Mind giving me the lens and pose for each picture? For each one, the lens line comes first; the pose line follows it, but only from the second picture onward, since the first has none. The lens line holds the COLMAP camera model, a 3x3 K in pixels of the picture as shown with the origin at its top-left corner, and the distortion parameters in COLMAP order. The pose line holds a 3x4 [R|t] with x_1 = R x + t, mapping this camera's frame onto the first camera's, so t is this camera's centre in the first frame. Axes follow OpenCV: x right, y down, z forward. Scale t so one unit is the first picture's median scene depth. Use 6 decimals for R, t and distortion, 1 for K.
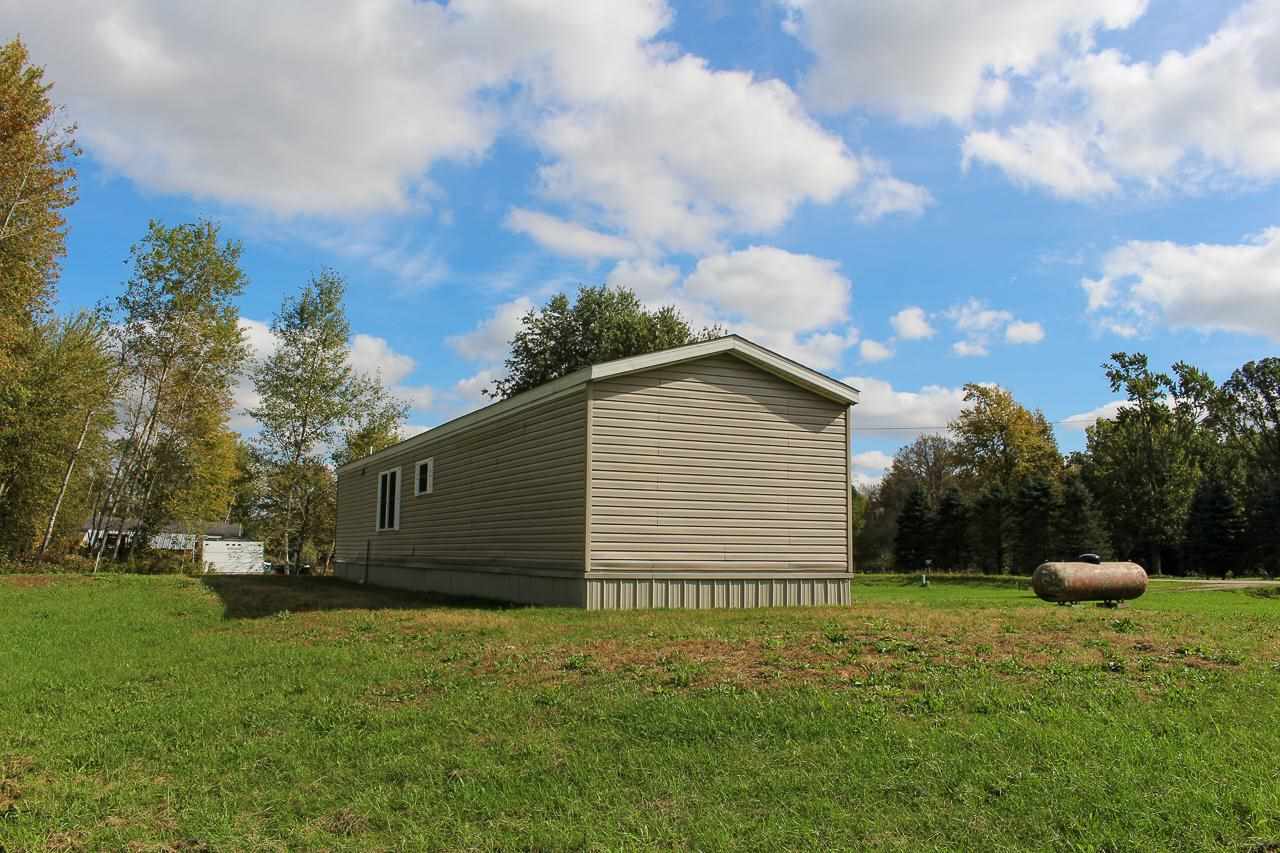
lens RADIAL K [[1056.6, 0, 637.9], [0, 1056.6, 454.4], [0, 0, 1]] dist [-0.163511, 0.121672]
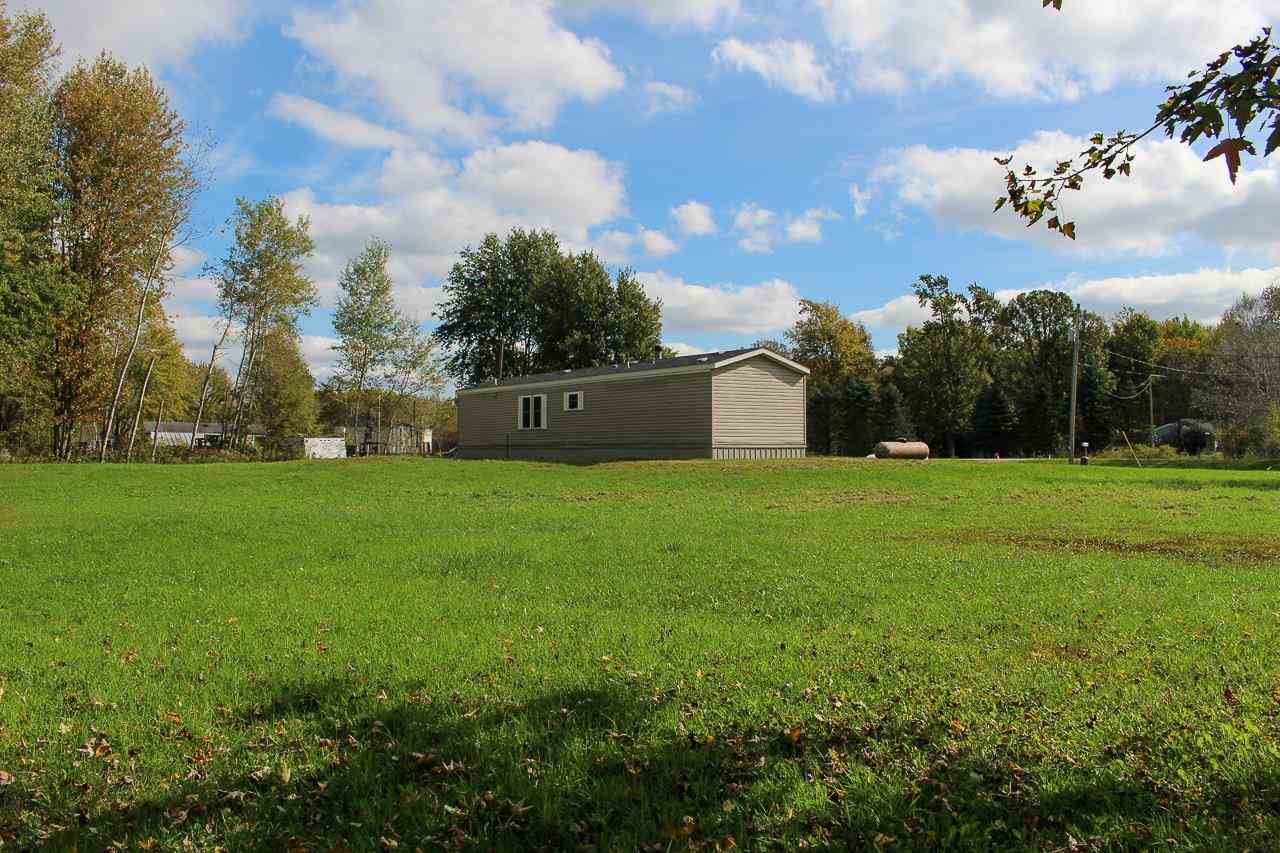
lens RADIAL K [[1056.6, 0, 637.9], [0, 1056.6, 454.4], [0, 0, 1]] dist [-0.163511, 0.121672]
pose [[0.985610, -0.013596, 0.168486, -0.079382], [-0.003876, 0.994680, 0.102939, -0.015315], [-0.168989, -0.102111, 0.980314, -0.176992]]
